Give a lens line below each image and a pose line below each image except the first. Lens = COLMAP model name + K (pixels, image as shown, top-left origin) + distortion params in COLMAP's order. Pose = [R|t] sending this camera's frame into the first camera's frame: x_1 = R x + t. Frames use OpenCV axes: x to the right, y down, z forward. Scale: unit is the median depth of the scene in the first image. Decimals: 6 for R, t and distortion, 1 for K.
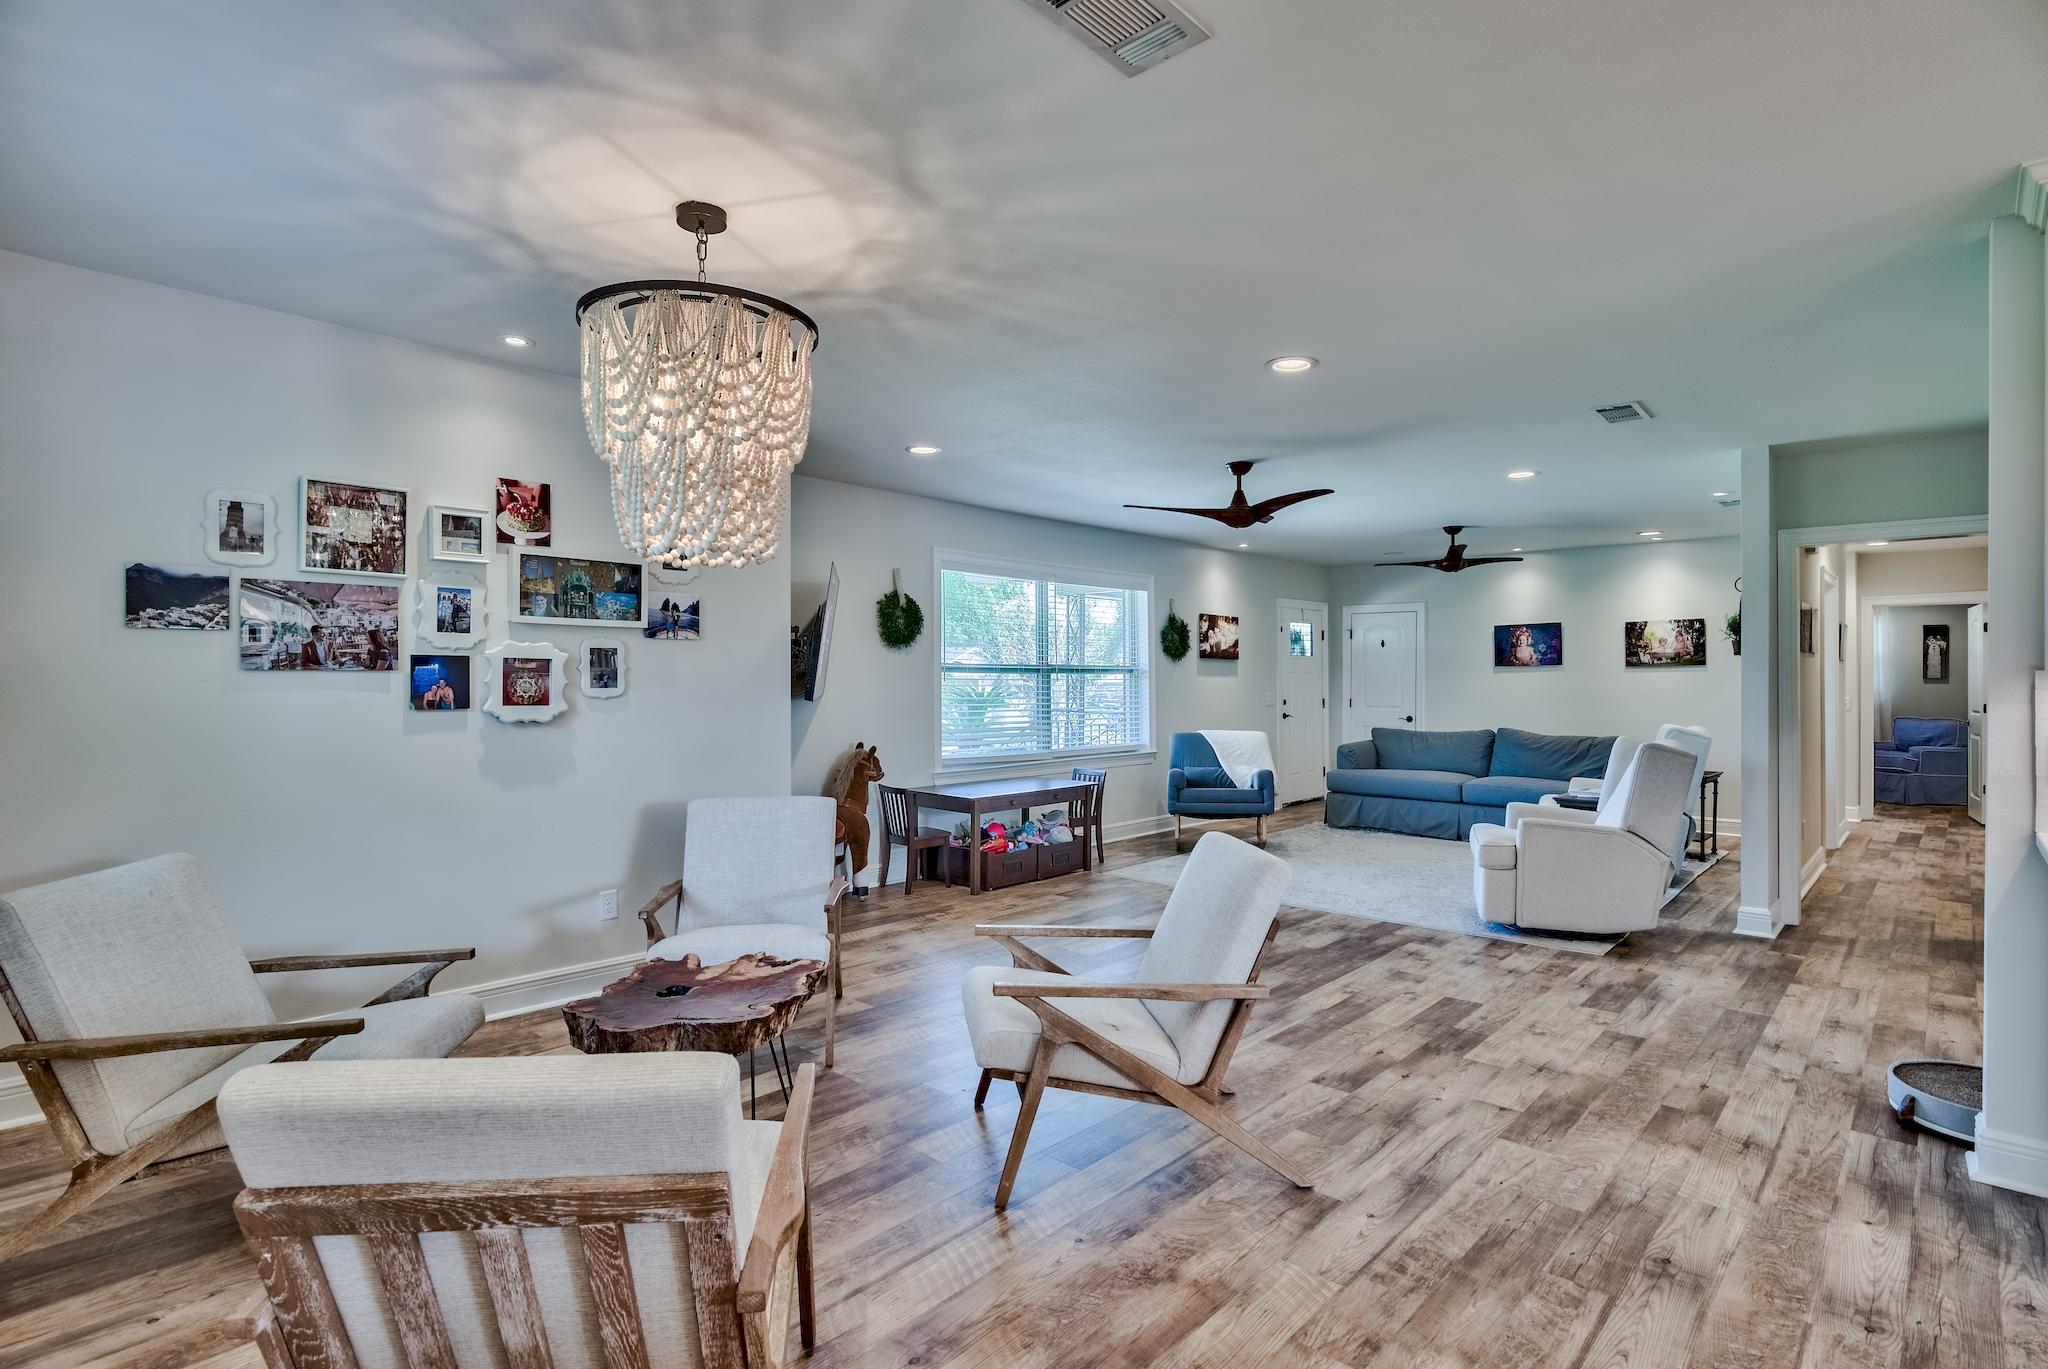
lens RADIAL K [[1005.1, 0, 1021.5], [0, 1005.1, 682.9], [0, 0, 1]] dist [0.001361, -0.001060]
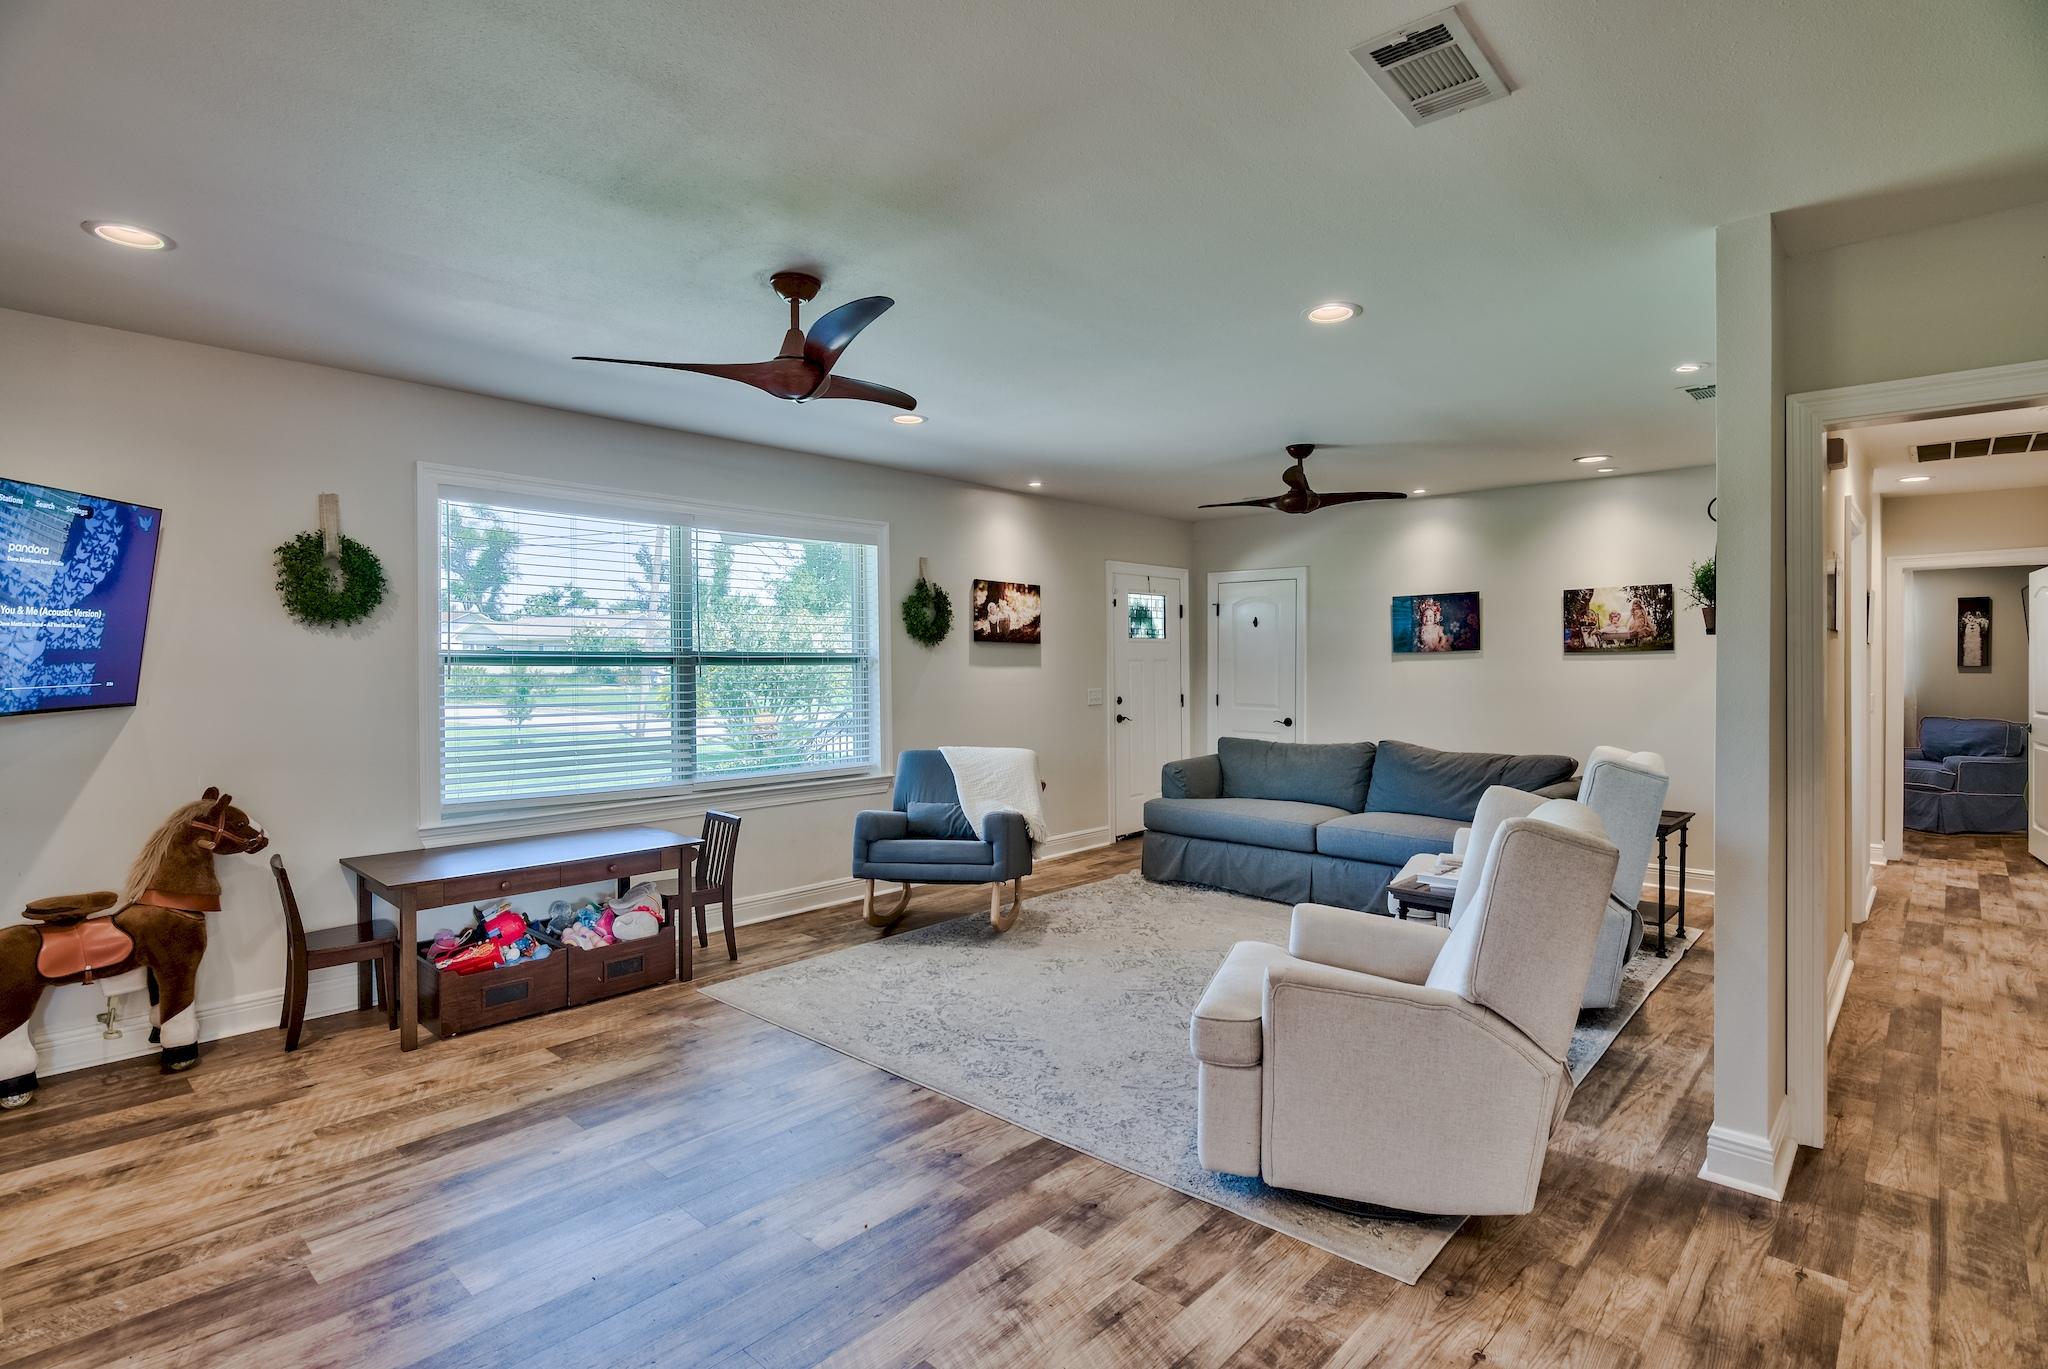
lens RADIAL K [[1005.1, 0, 1026.8], [0, 1005.1, 673.3], [0, 0, 1]] dist [0.001361, -0.001060]
pose [[0.999938, -0.001971, 0.010966, 0.289391], [0.001903, 0.999979, 0.006257, -0.009077], [-0.010978, -0.006236, 0.999920, 0.396233]]
